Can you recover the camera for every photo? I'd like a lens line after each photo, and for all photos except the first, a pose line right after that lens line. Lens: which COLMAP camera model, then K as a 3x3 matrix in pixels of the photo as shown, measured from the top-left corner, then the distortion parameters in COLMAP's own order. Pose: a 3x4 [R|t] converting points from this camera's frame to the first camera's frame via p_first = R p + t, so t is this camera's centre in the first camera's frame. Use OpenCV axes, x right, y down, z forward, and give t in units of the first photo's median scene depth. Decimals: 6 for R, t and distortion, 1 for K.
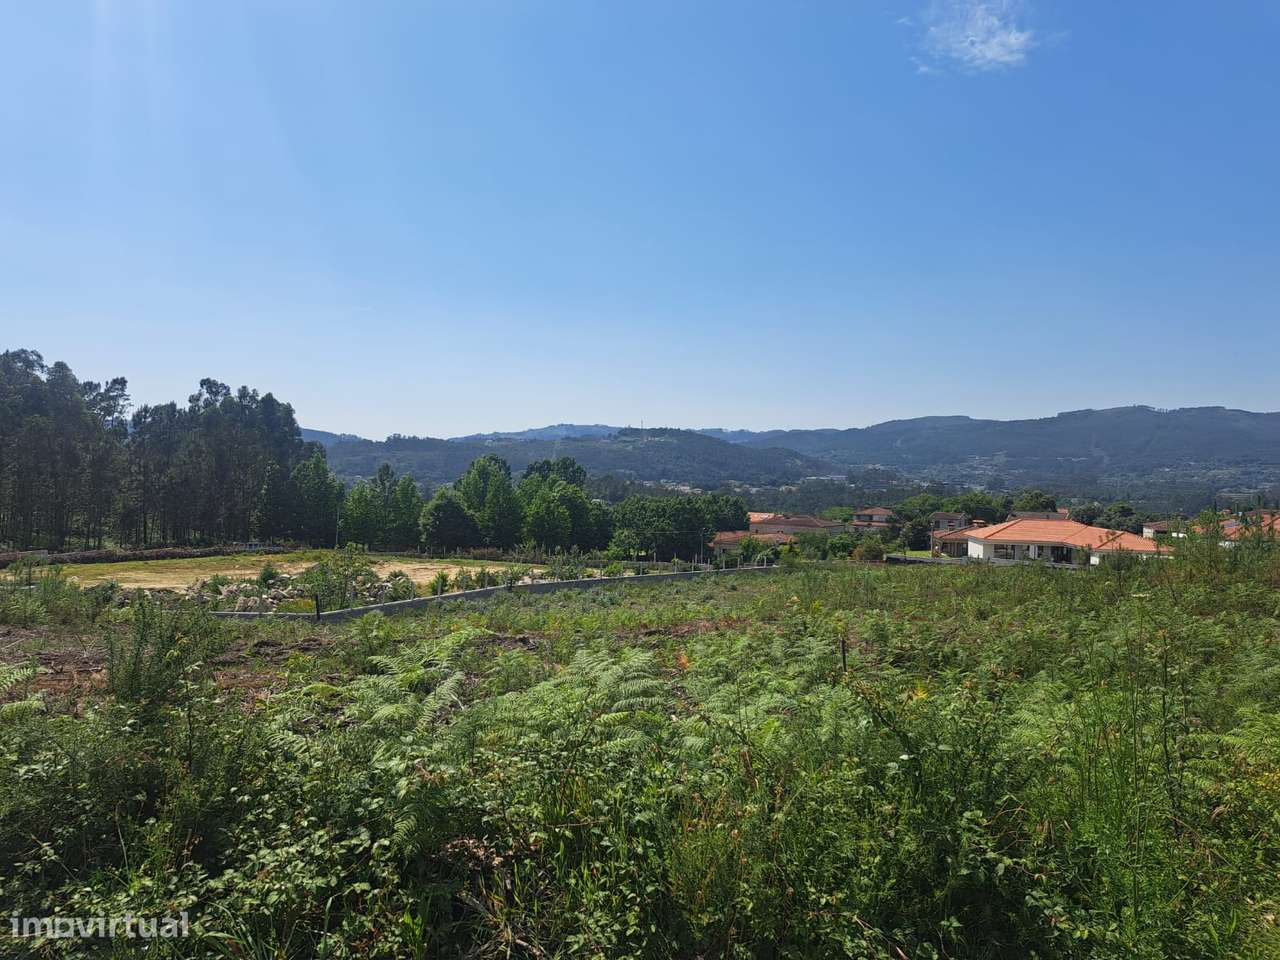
lens RADIAL K [[912.2, 0, 629.5], [0, 912.2, 496.7], [0, 0, 1]] dist [0.079592, -0.087206]
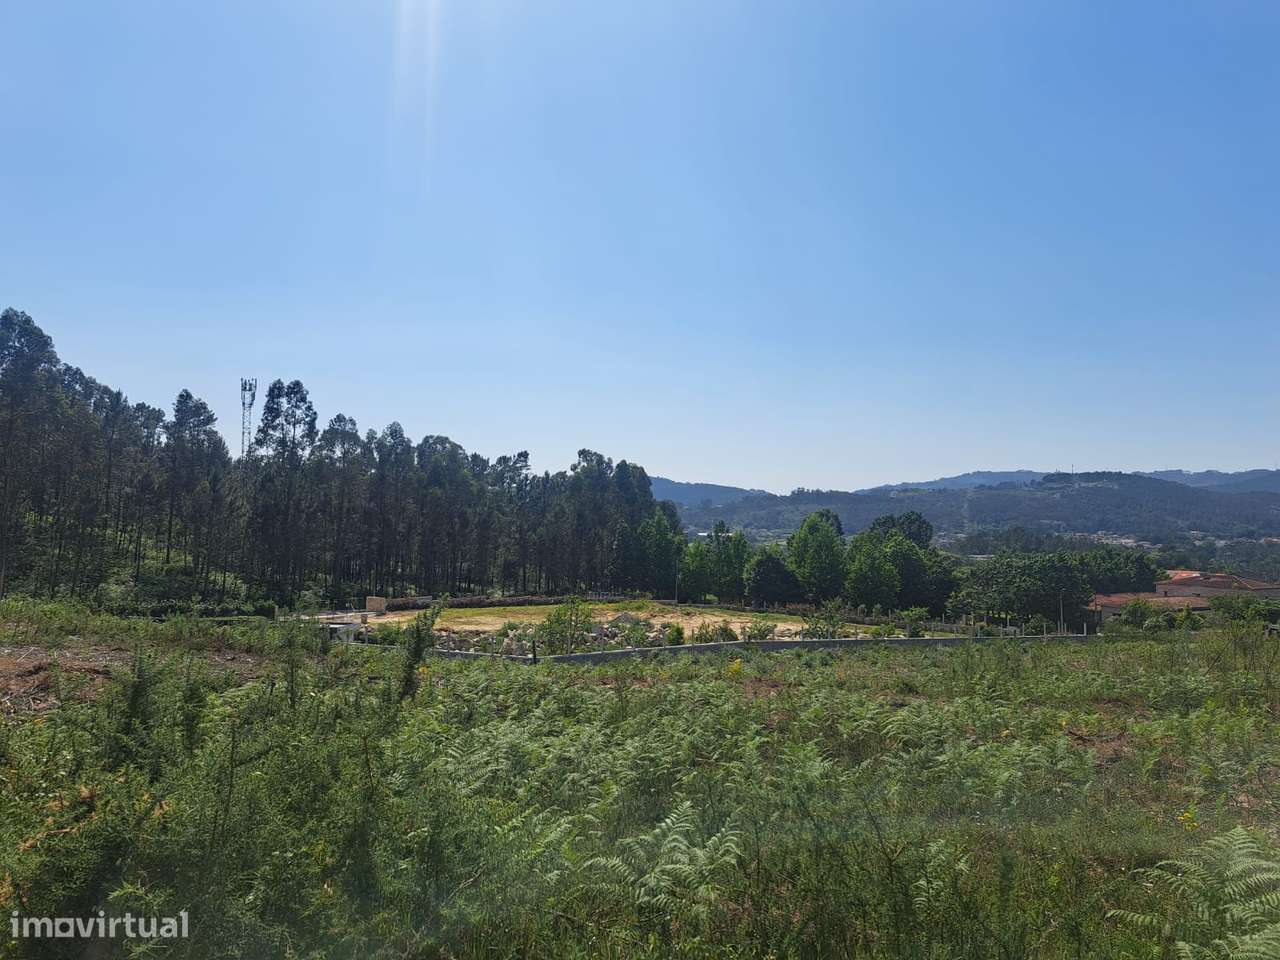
lens RADIAL K [[912.2, 0, 628.1], [0, 912.2, 461.5], [0, 0, 1]] dist [0.079592, -0.087206]
pose [[0.900776, -0.041714, -0.432275, 0.050085], [0.000347, 0.995445, -0.095338, -0.001627], [0.434283, 0.085728, 0.896688, 0.001114]]
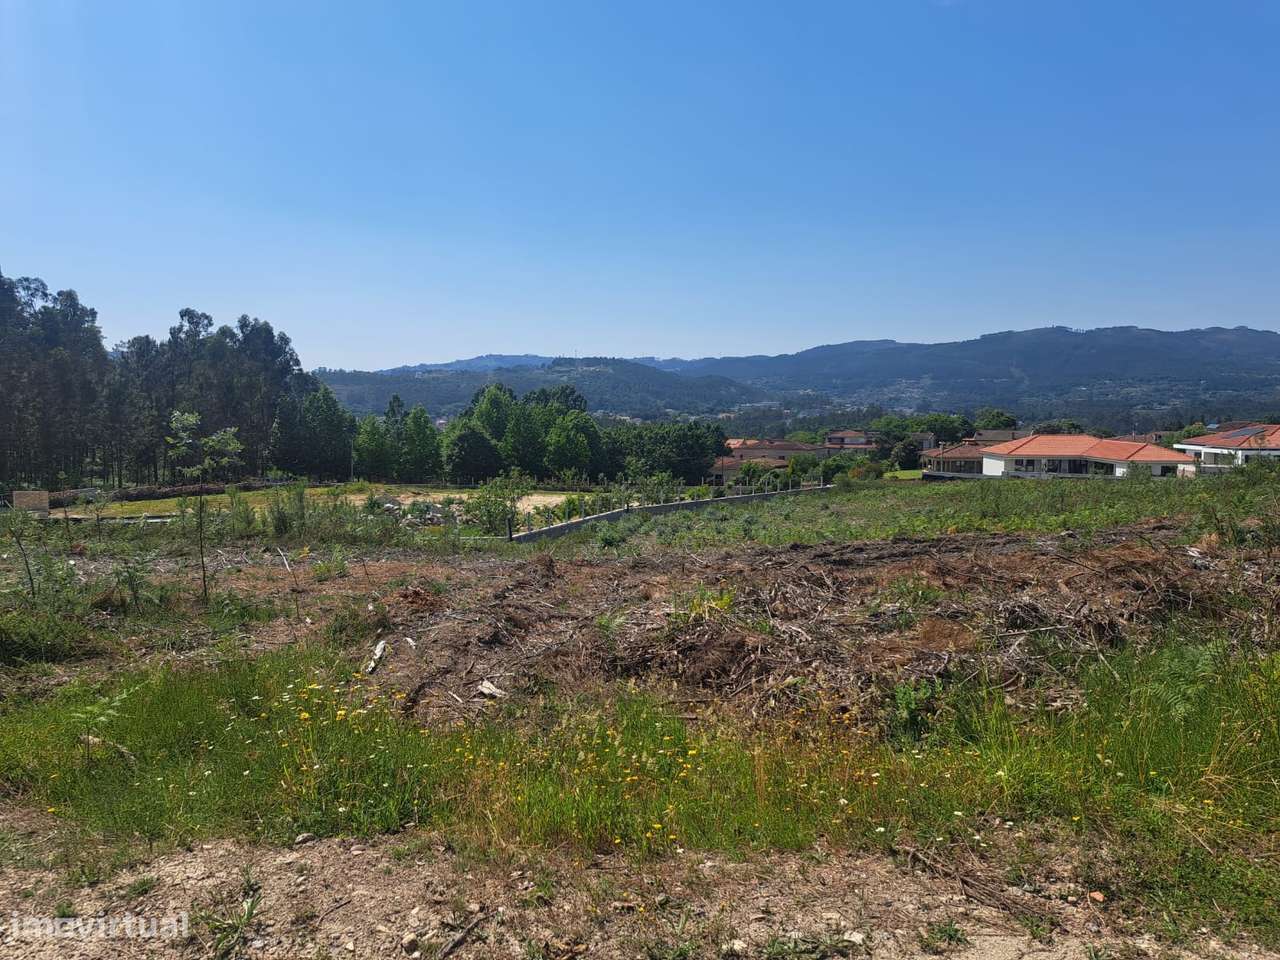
lens RADIAL K [[912.2, 0, 624.4], [0, 912.2, 501.3], [0, 0, 1]] dist [0.079592, -0.087206]
pose [[0.996672, -0.029080, 0.076153, -0.051690], [0.022856, 0.996423, 0.081358, 0.001692], [-0.078246, -0.079346, 0.993771, 0.001477]]
